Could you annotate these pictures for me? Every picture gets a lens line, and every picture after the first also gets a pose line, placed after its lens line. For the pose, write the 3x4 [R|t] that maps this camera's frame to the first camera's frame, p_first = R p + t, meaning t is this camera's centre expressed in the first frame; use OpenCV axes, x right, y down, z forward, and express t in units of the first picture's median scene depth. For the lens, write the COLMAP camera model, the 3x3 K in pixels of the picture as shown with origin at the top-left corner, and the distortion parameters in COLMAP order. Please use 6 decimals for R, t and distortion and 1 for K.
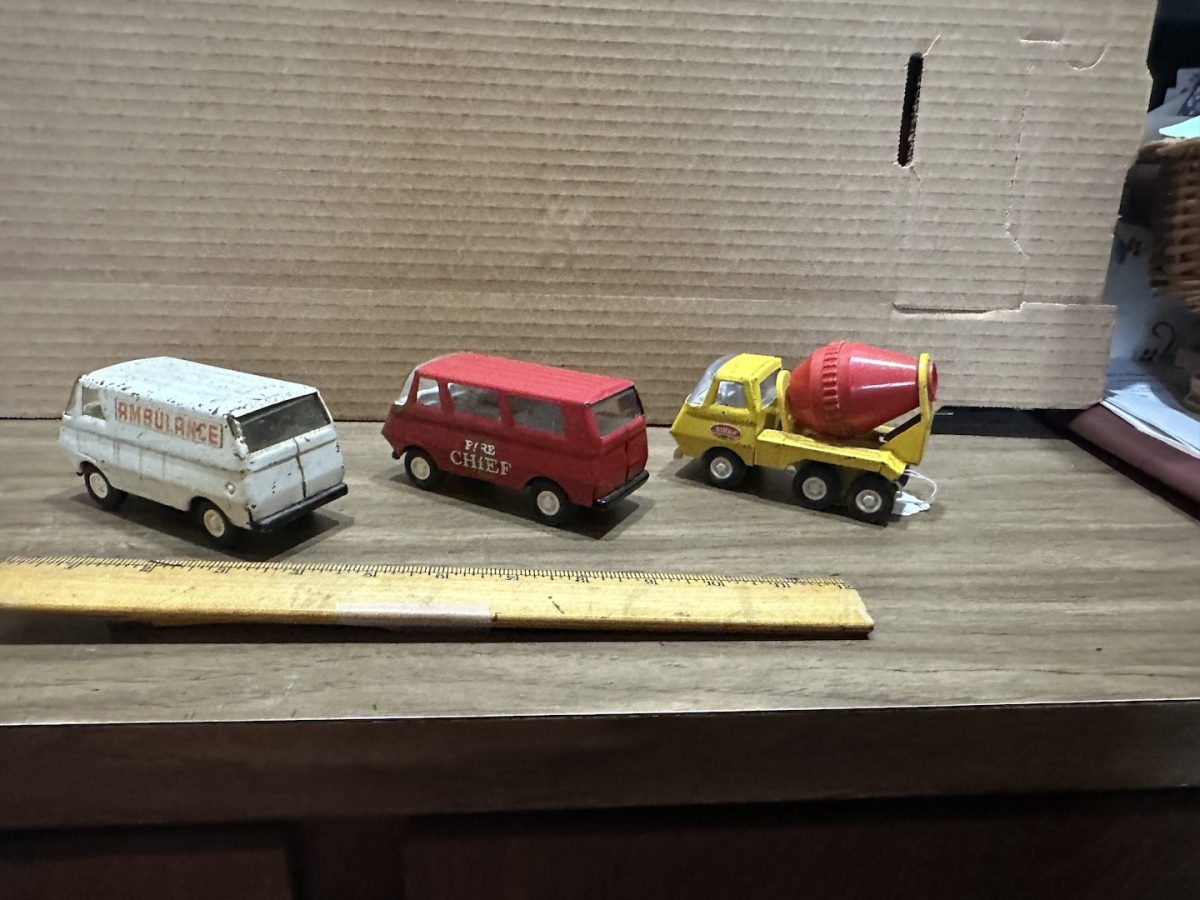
lens RADIAL K [[848.6, 0, 575.3], [0, 848.6, 491.2], [0, 0, 1]] dist [-0.003576, 0.000462]
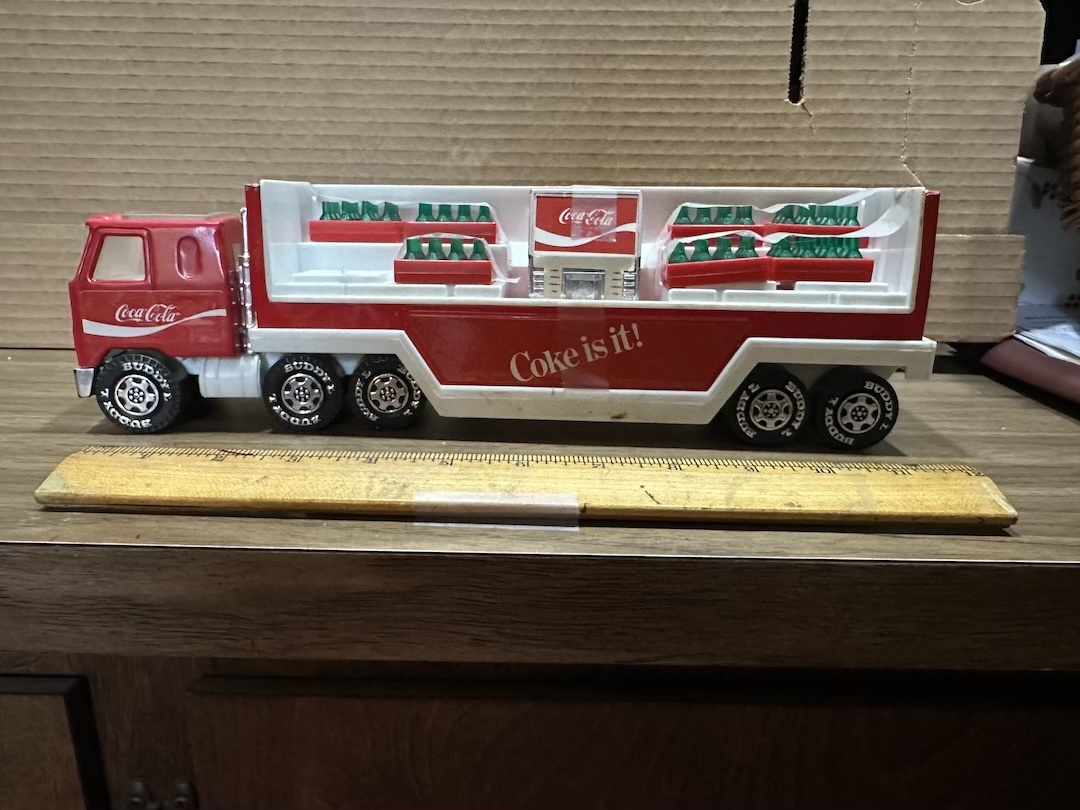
lens RADIAL K [[781.4, 0, 519.4], [0, 781.4, 435.5], [0, 0, 1]] dist [-0.003698, -0.001746]
pose [[0.995770, 0.006606, -0.091645, 0.148723], [-0.015384, 0.995319, -0.095416, 0.115454], [0.090585, 0.096422, 0.991210, 0.074618]]
